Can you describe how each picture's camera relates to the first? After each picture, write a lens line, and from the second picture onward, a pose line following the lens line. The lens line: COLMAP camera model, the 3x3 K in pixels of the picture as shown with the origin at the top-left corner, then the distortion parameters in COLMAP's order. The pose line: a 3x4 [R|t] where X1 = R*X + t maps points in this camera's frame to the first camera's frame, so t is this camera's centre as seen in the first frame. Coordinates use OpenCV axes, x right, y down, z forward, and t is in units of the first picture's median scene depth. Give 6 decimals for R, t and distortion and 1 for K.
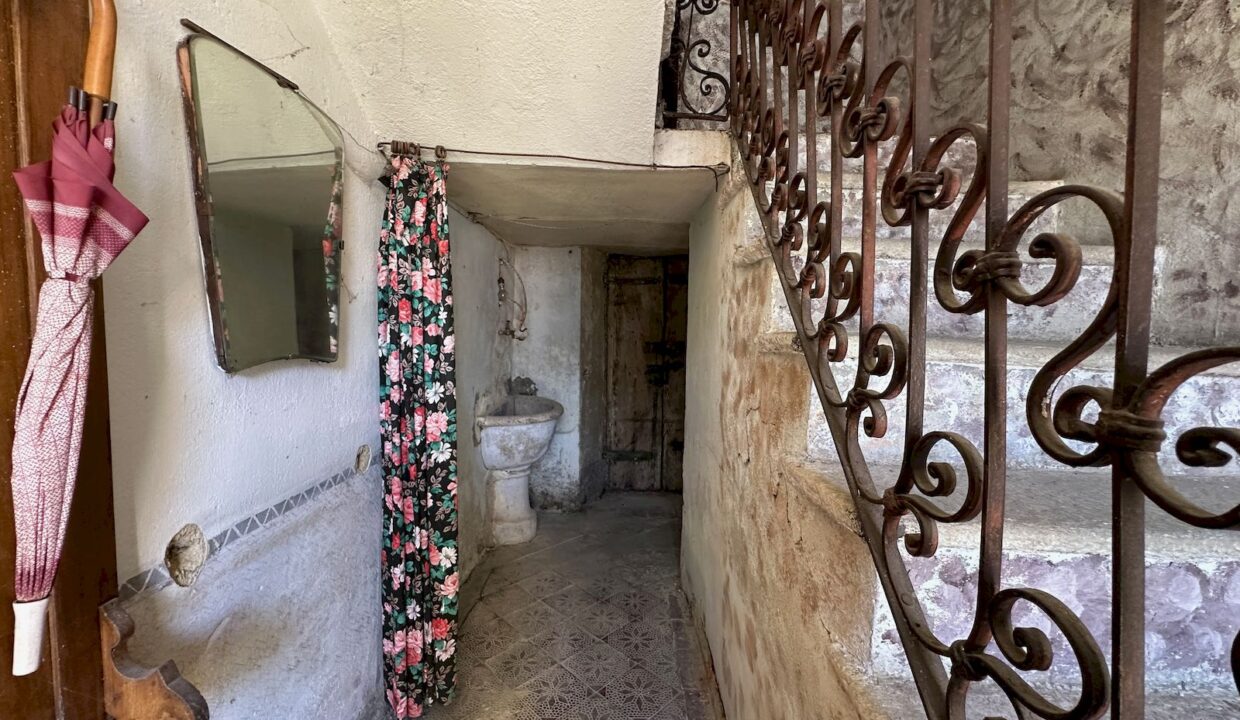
lens RADIAL K [[495.1, 0, 621.4], [0, 495.1, 358.3], [0, 0, 1]] dist [0.000126, 0.000000]
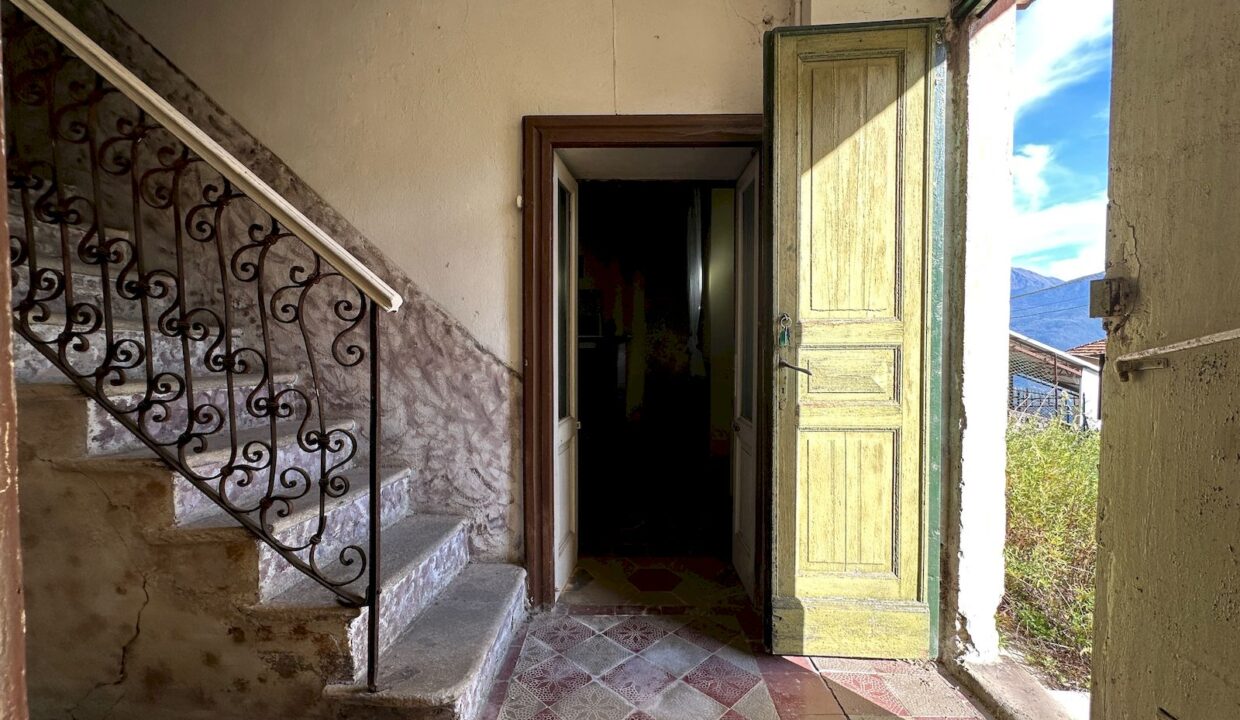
lens RADIAL K [[495.1, 0, 621.4], [0, 495.1, 358.3], [0, 0, 1]] dist [0.000126, 0.000000]
pose [[0.023297, -0.041006, 0.998887, -1.887168], [0.062758, 0.997248, 0.039475, 0.276514], [-0.997757, 0.061768, 0.025807, -1.709450]]
